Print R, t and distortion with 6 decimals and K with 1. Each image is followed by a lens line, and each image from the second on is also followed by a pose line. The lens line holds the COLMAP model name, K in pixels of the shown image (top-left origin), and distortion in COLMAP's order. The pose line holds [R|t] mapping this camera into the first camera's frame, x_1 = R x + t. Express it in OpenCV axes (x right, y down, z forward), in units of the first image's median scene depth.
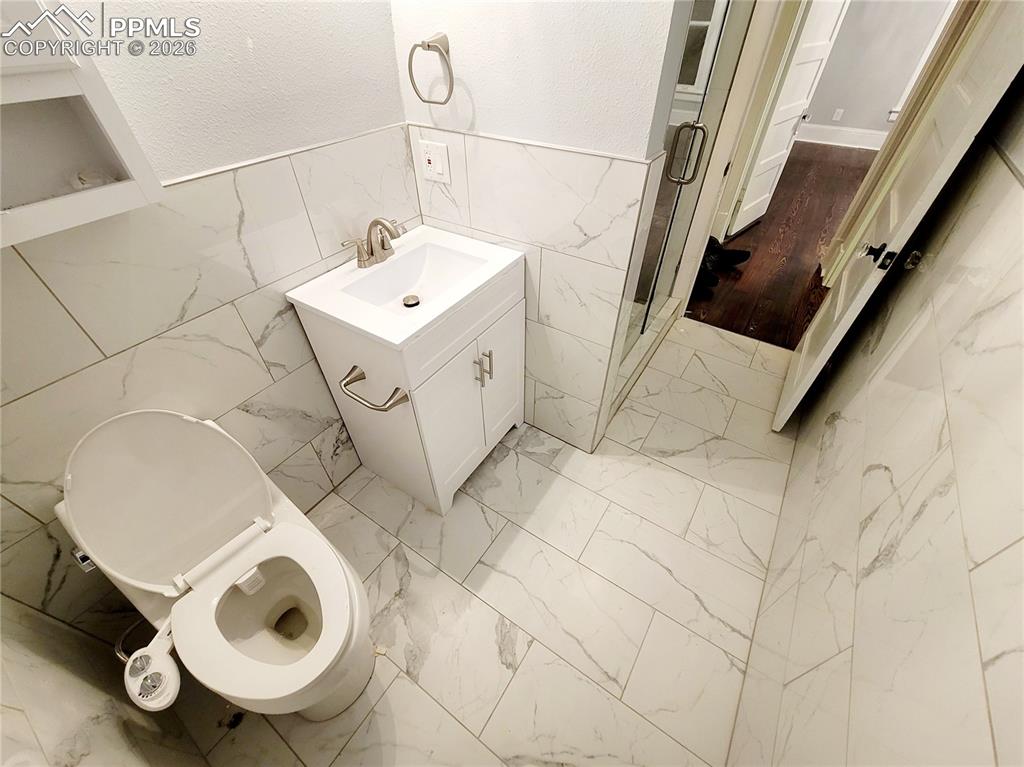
lens RADIAL K [[413.6, 0, 511.5], [0, 413.6, 383.5], [0, 0, 1]] dist [-0.009446, 0.000851]
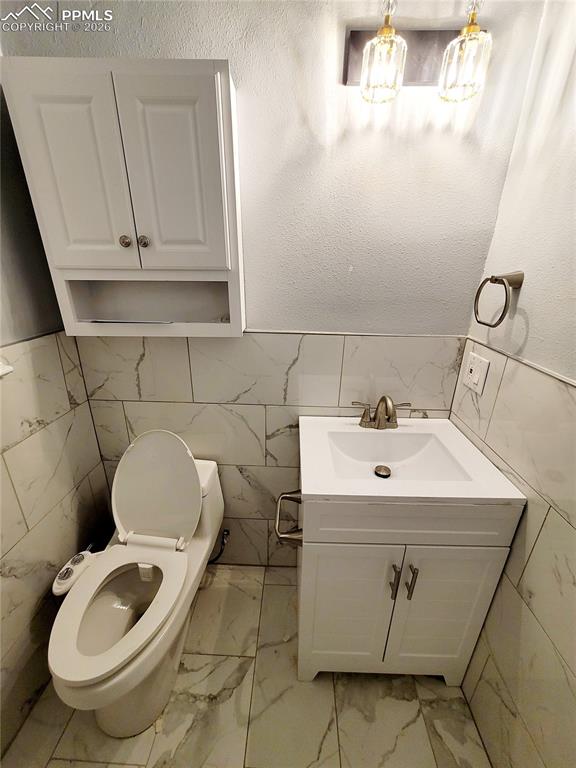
lens RADIAL K [[310.2, 0, 288.1], [0, 310.2, 382.7], [0, 0, 1]] dist [-0.009446, 0.000851]
pose [[0.528357, 0.315344, -0.788288, 0.188166], [-0.588450, 0.805298, -0.072265, -0.186985], [0.612018, 0.502050, 0.611049, 0.254428]]
